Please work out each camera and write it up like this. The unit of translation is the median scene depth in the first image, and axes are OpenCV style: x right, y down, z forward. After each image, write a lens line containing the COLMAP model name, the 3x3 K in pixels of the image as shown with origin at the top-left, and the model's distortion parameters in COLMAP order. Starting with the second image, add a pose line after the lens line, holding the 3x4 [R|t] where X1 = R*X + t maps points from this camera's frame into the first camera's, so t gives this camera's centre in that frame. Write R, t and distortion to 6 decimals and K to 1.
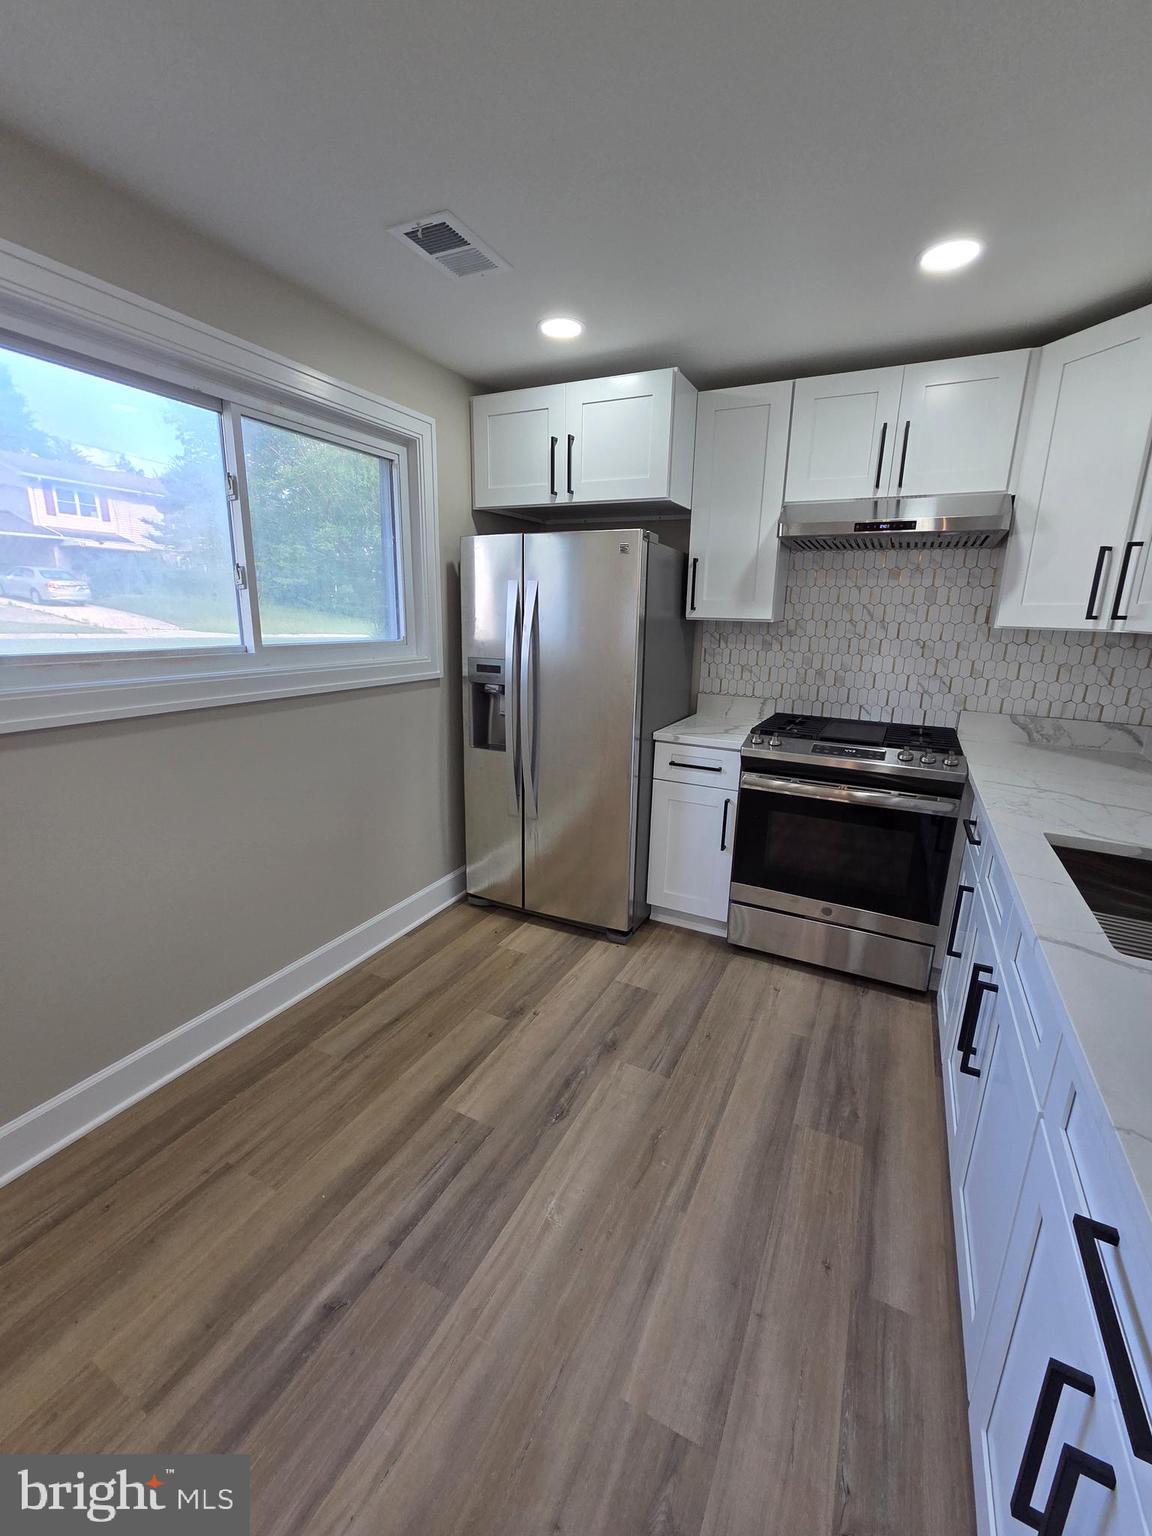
lens RADIAL K [[632.2, 0, 583.5], [0, 632.2, 763.4], [0, 0, 1]] dist [0.004078, -0.000001]
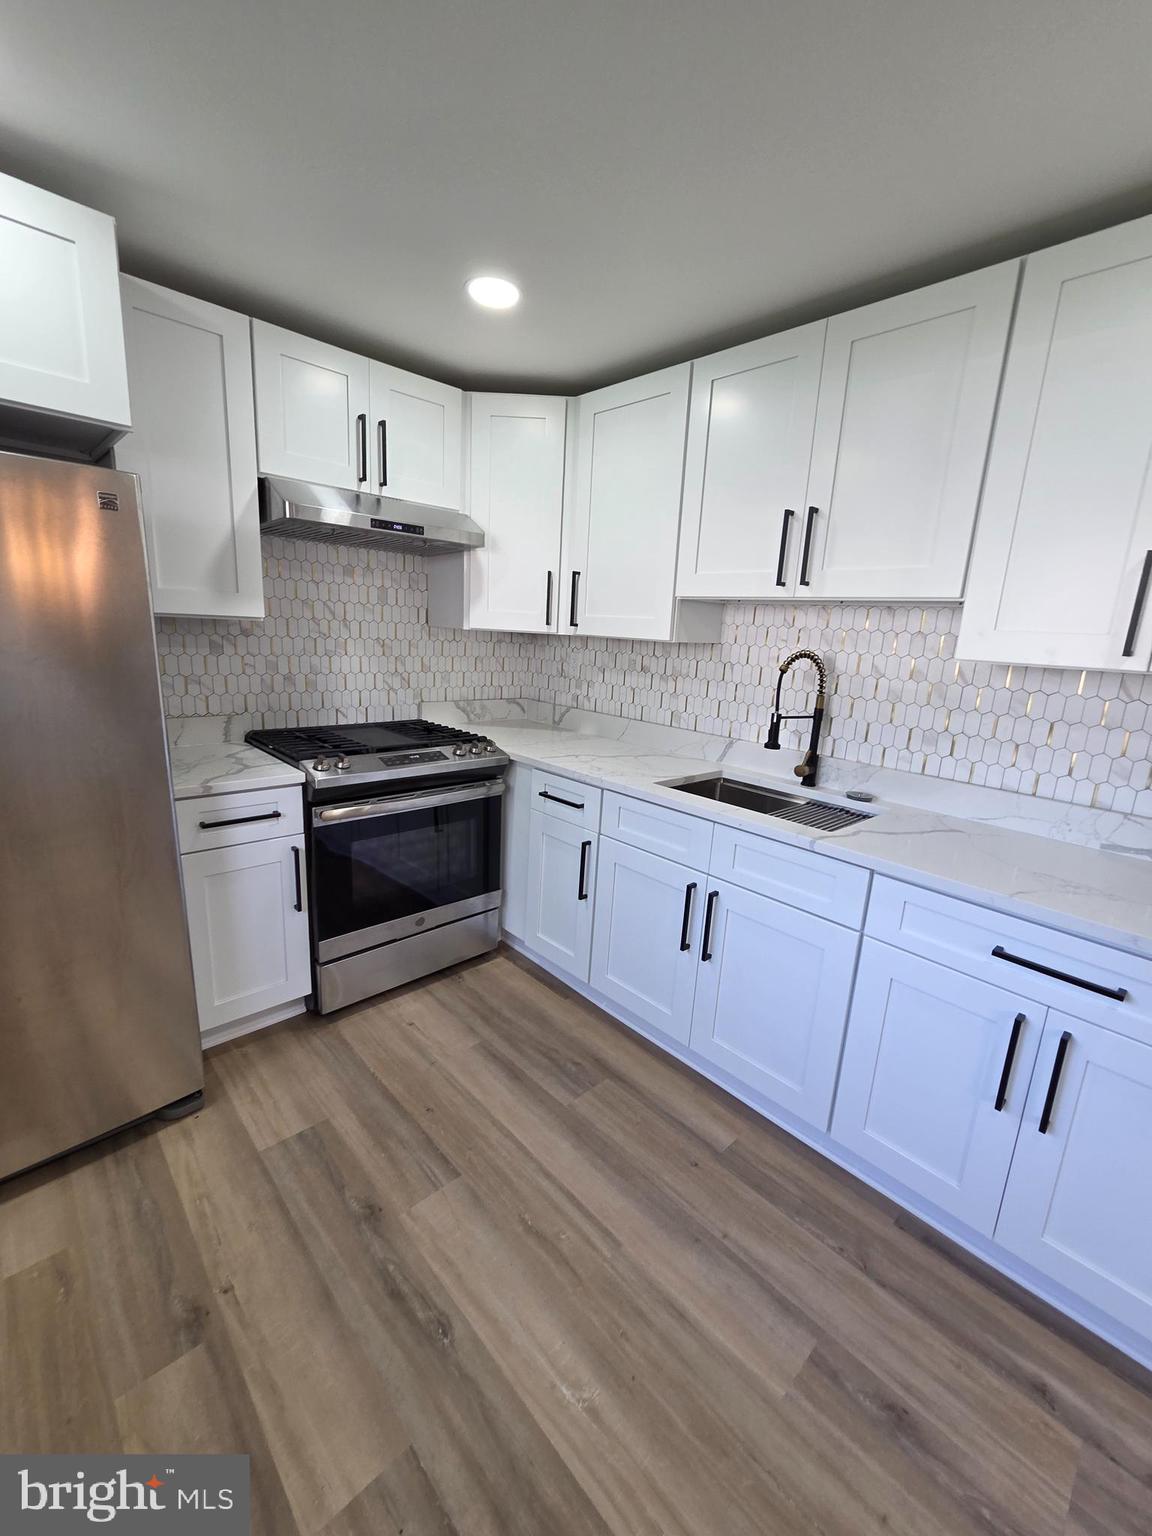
lens RADIAL K [[629.5, 0, 583.2], [0, 629.5, 767.1], [0, 0, 1]] dist [0.004241, 0.000075]
pose [[0.337947, -0.211365, 0.917124, -0.357820], [0.177192, 0.971319, 0.158563, -0.103608], [-0.924335, 0.108921, 0.365707, 0.370276]]
